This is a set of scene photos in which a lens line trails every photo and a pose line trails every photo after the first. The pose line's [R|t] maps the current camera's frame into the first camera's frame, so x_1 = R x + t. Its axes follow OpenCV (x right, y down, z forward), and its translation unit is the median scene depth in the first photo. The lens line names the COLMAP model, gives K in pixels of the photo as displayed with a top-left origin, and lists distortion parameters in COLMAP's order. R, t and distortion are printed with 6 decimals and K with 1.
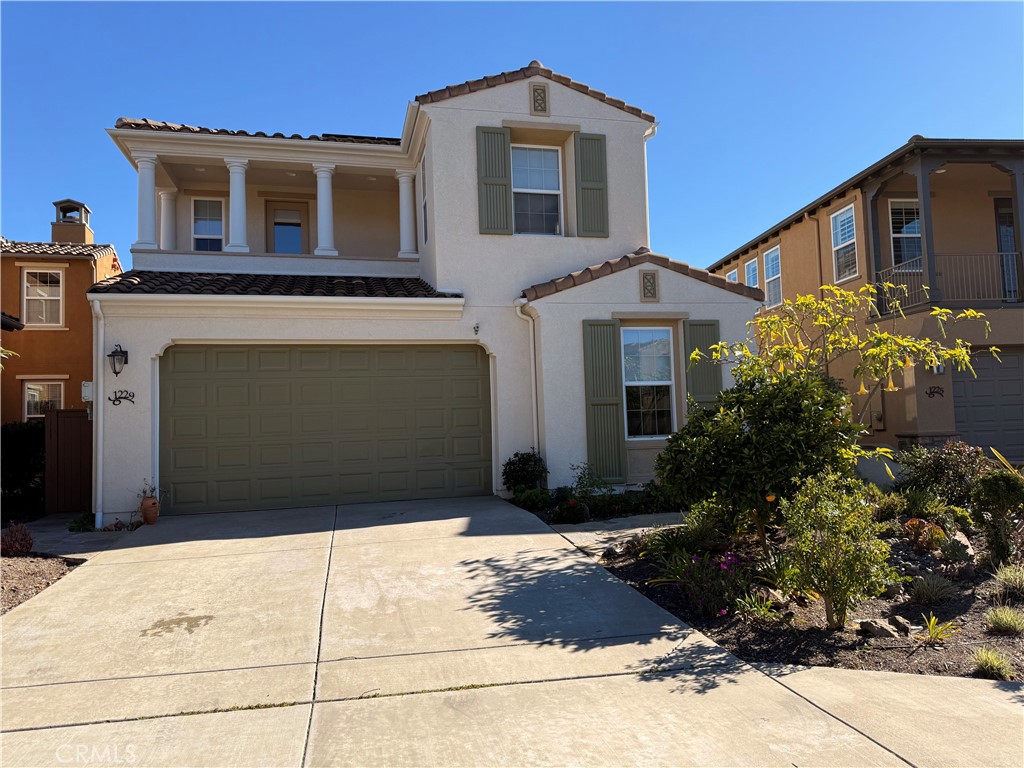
lens RADIAL K [[722.9, 0, 512.0], [0, 722.9, 384.0], [0, 0, 1]] dist [0.105268, -0.152137]
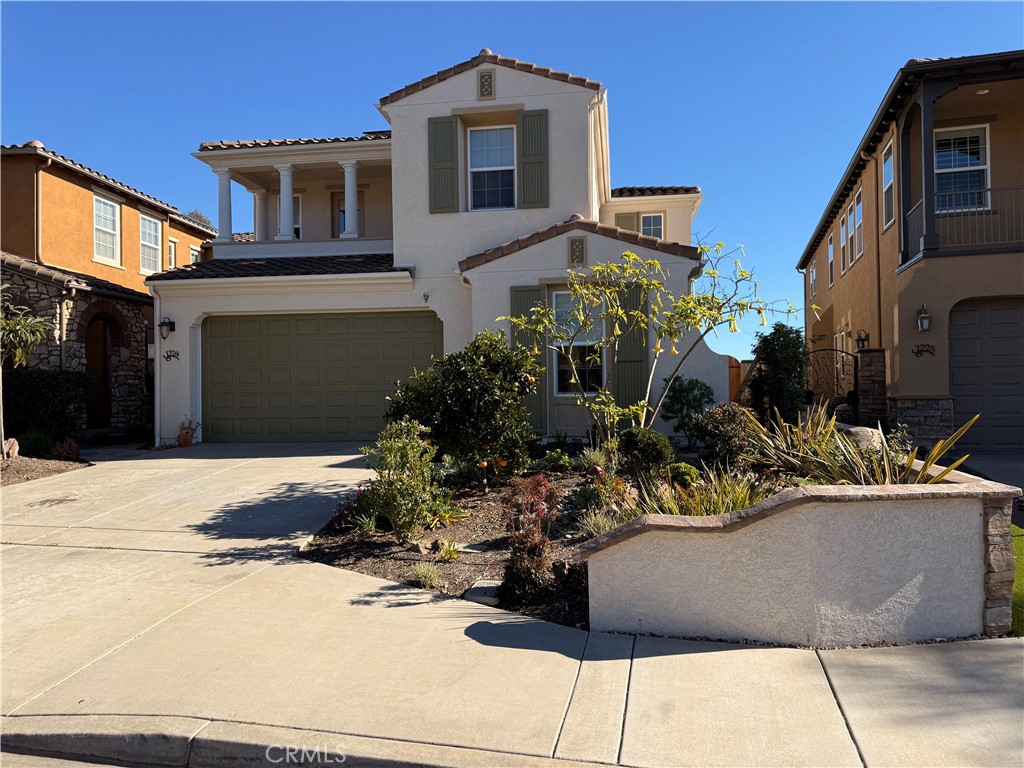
lens RADIAL K [[722.9, 0, 512.0], [0, 722.9, 384.0], [0, 0, 1]] dist [0.105268, -0.152137]
pose [[0.922052, 0.017414, -0.386674, 0.513244], [0.006406, 0.998164, 0.060228, -0.006422], [0.387013, -0.058011, 0.920248, -0.023475]]
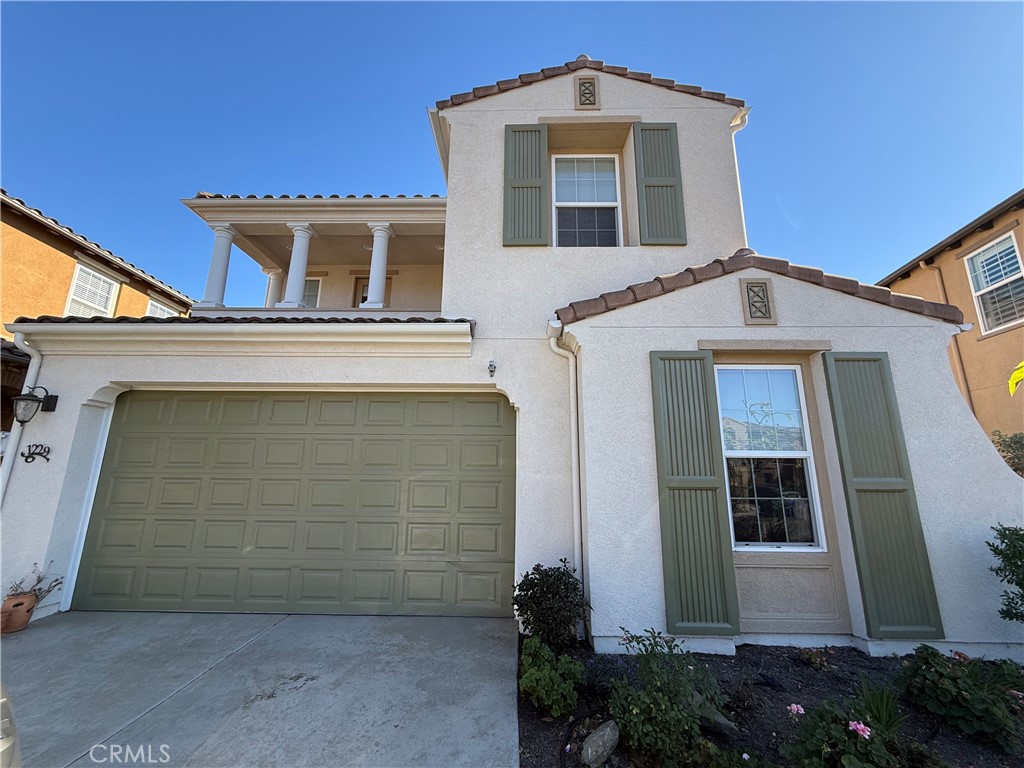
lens RADIAL K [[406.9, 0, 512.0], [0, 406.9, 384.0], [0, 0, 1]] dist [-0.003351, 0.000031]
pose [[0.964380, -0.014861, -0.264102, 0.072025], [-0.025337, 0.988640, -0.148150, -0.003198], [0.263303, 0.149564, 0.953049, 0.607712]]
